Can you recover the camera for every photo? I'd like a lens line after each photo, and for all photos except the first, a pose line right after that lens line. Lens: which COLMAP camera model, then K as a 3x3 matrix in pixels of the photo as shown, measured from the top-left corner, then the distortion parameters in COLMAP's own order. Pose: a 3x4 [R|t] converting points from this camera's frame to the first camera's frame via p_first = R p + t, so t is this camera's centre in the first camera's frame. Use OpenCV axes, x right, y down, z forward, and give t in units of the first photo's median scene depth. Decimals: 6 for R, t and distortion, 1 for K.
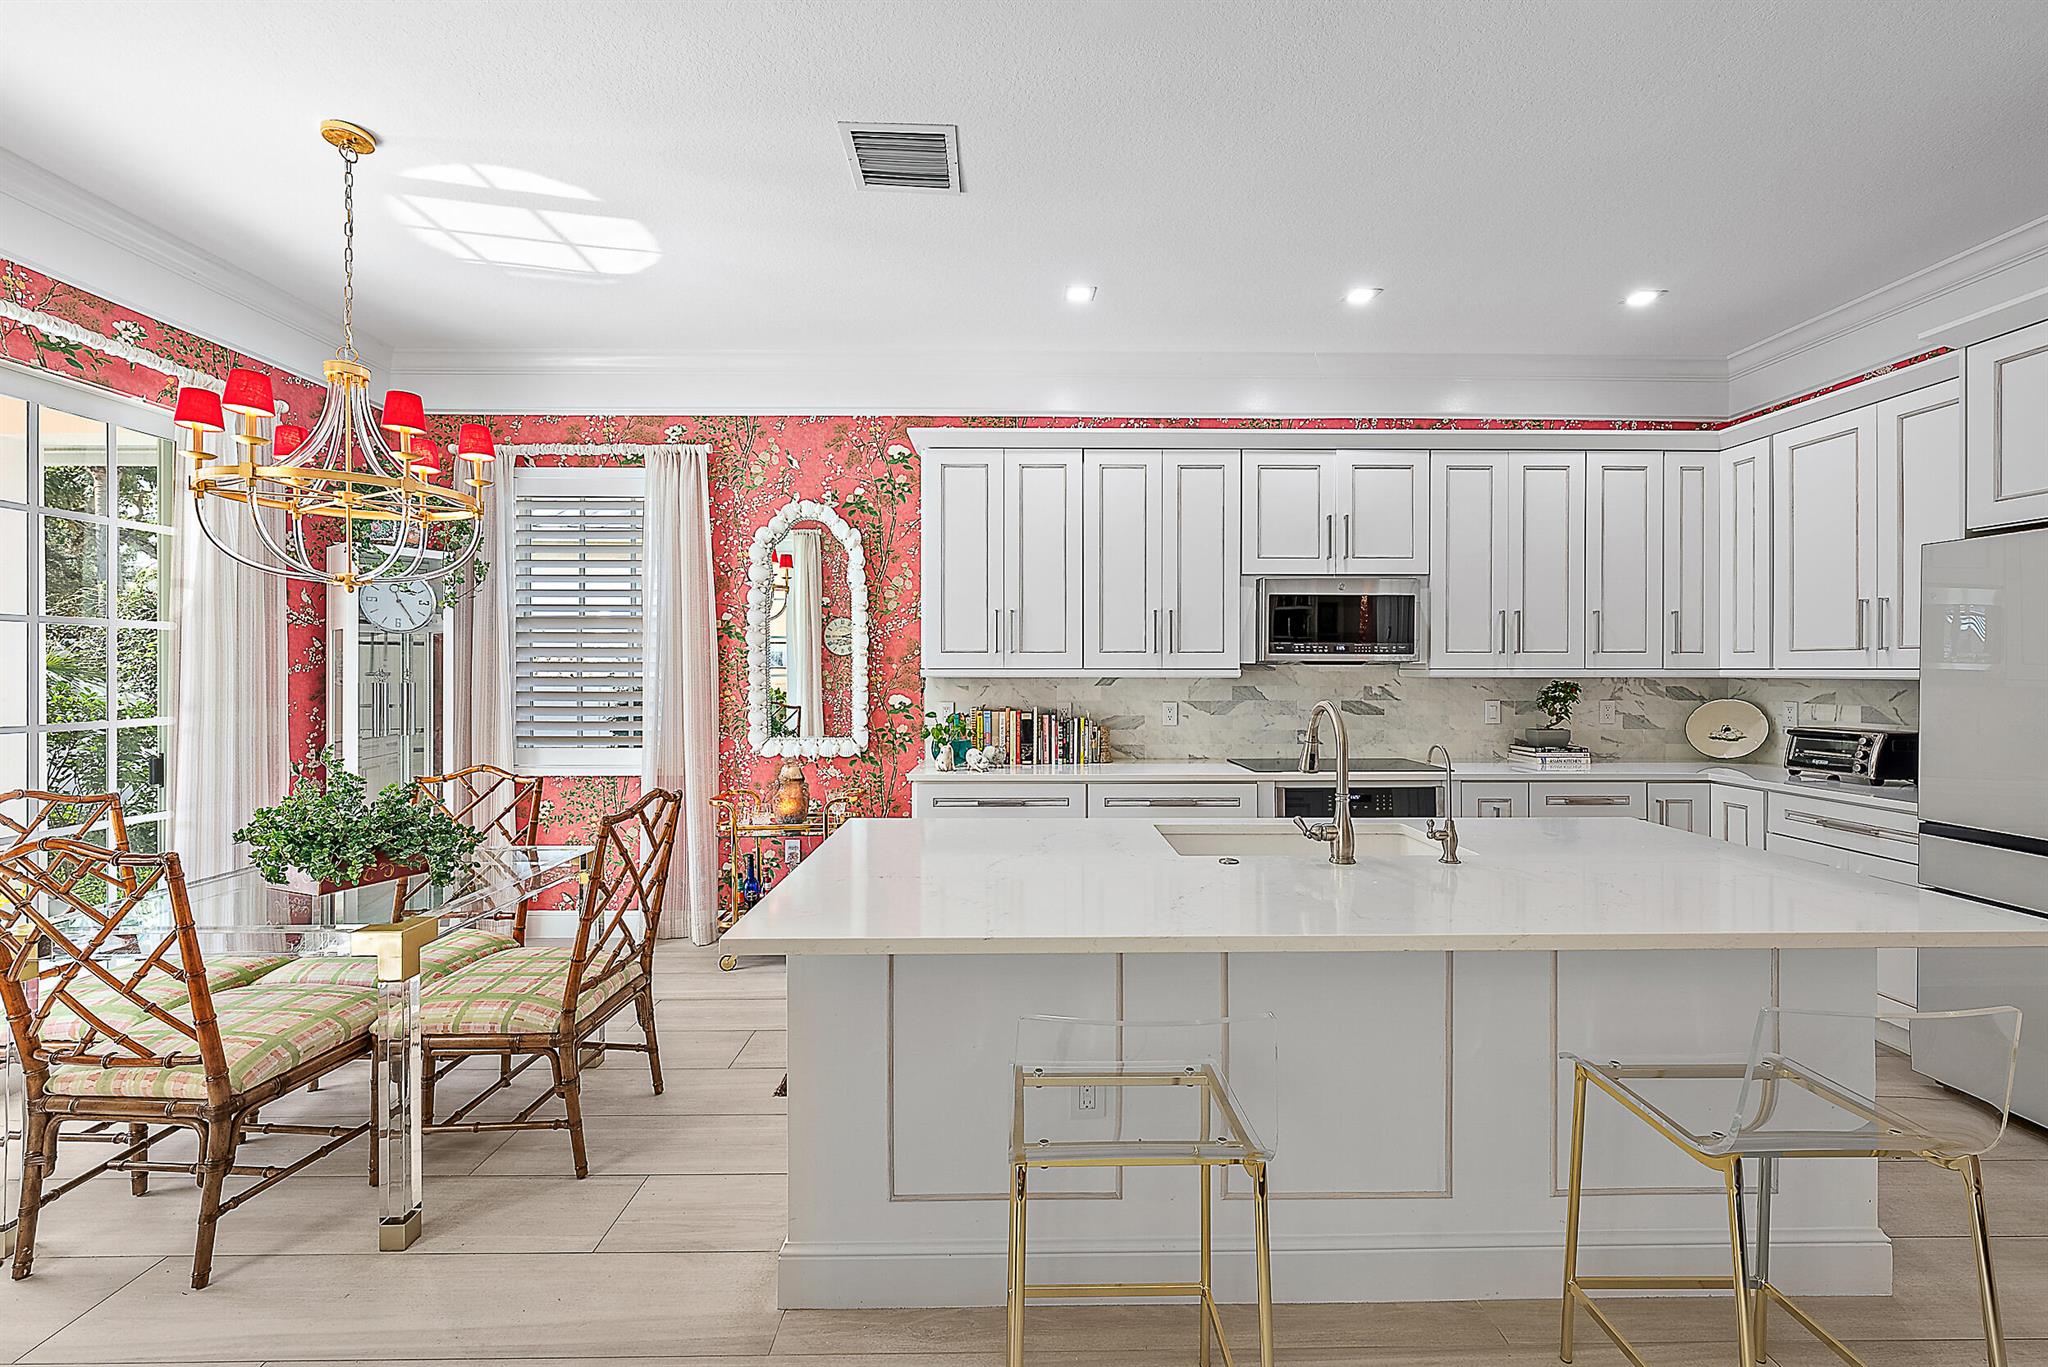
lens RADIAL K [[831.9, 0, 1026.2], [0, 831.9, 673.6], [0, 0, 1]] dist [-0.001113, 0.000352]
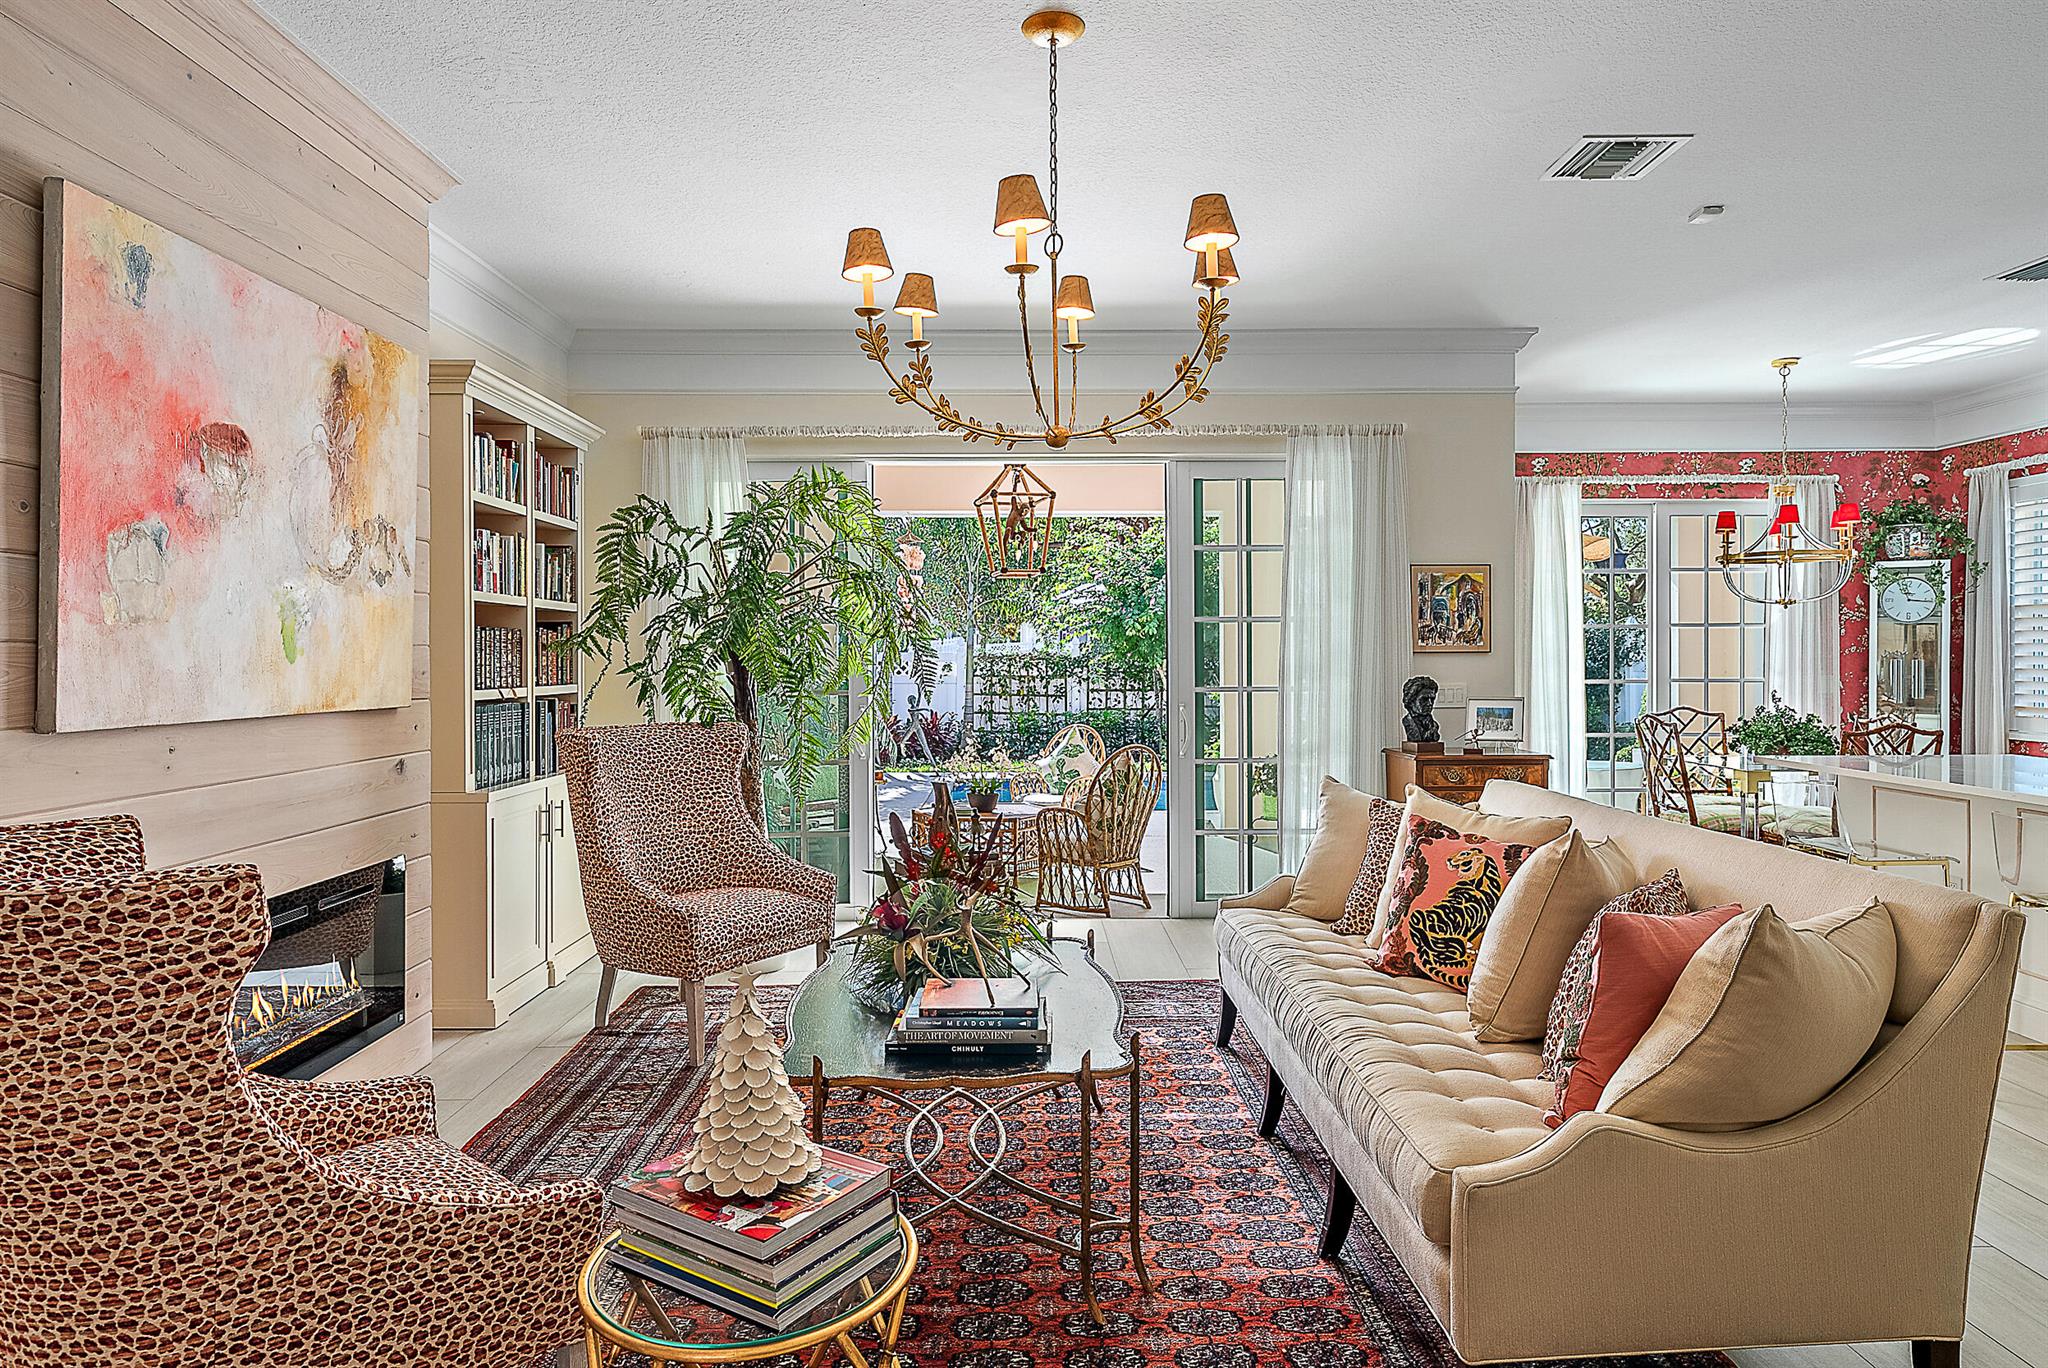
lens RADIAL K [[1226.1, 0, 1026.5], [0, 1226.1, 662.4], [0, 0, 1]] dist [-0.002022, 0.001349]
pose [[0.001248, 0.003313, -0.999994, 1.185973], [-0.002376, 0.999992, 0.003310, 0.011258], [0.999996, 0.002372, 0.001256, -0.428123]]
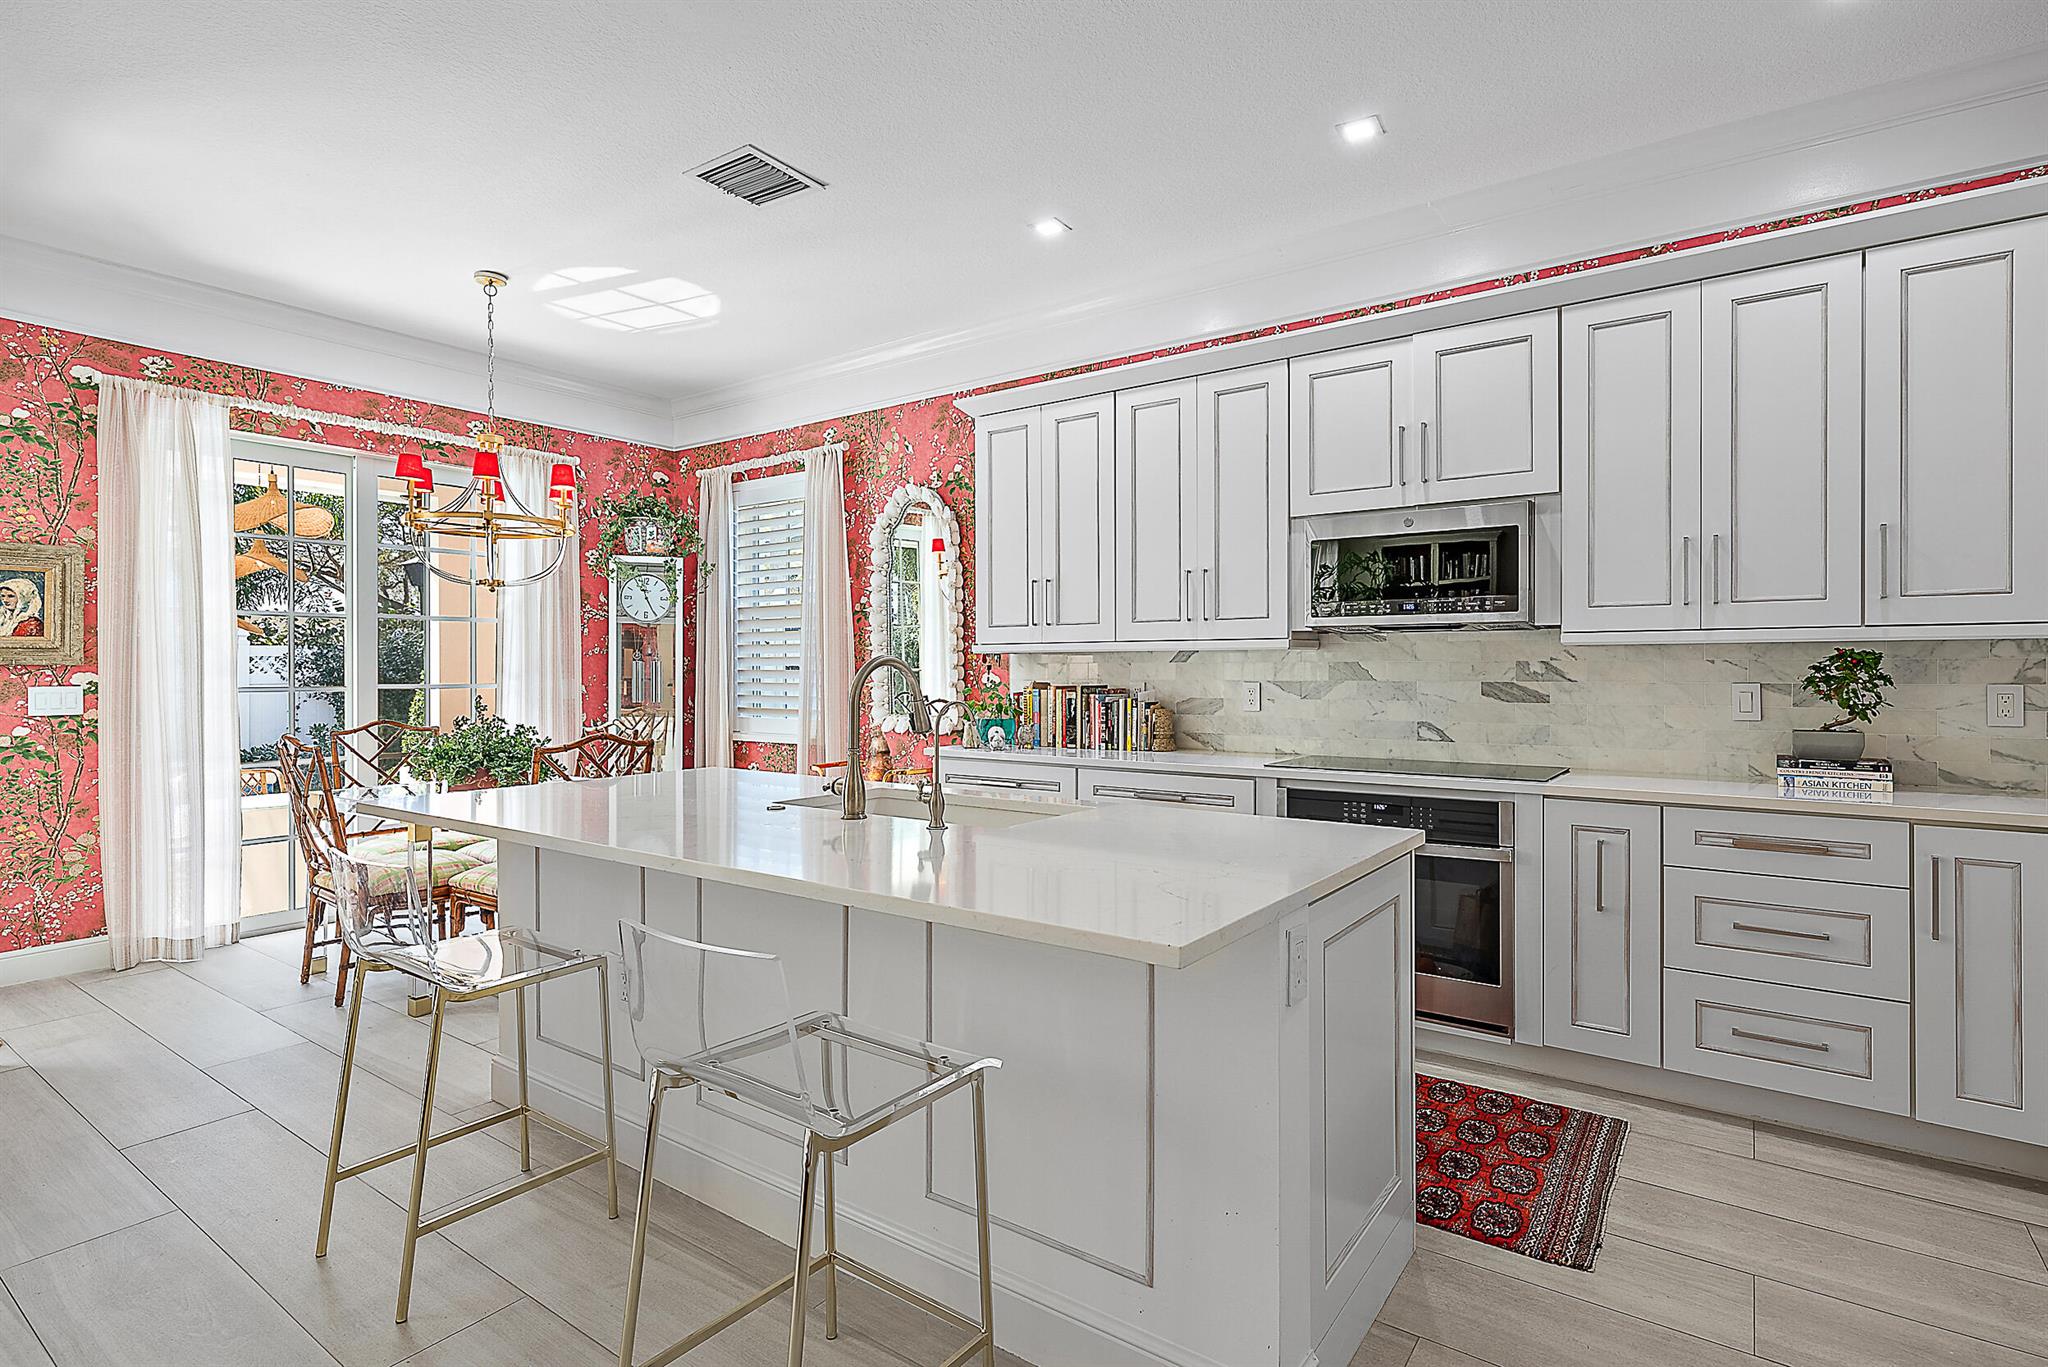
lens RADIAL K [[1016.9, 0, 1023.4], [0, 1016.9, 680.1], [0, 0, 1]] dist [0.005828, 0.000194]
pose [[0.801359, 0.004575, -0.598166, 0.623344], [-0.001949, 0.999985, 0.005037, 0.029201], [0.598180, -0.002870, 0.801357, 0.077387]]
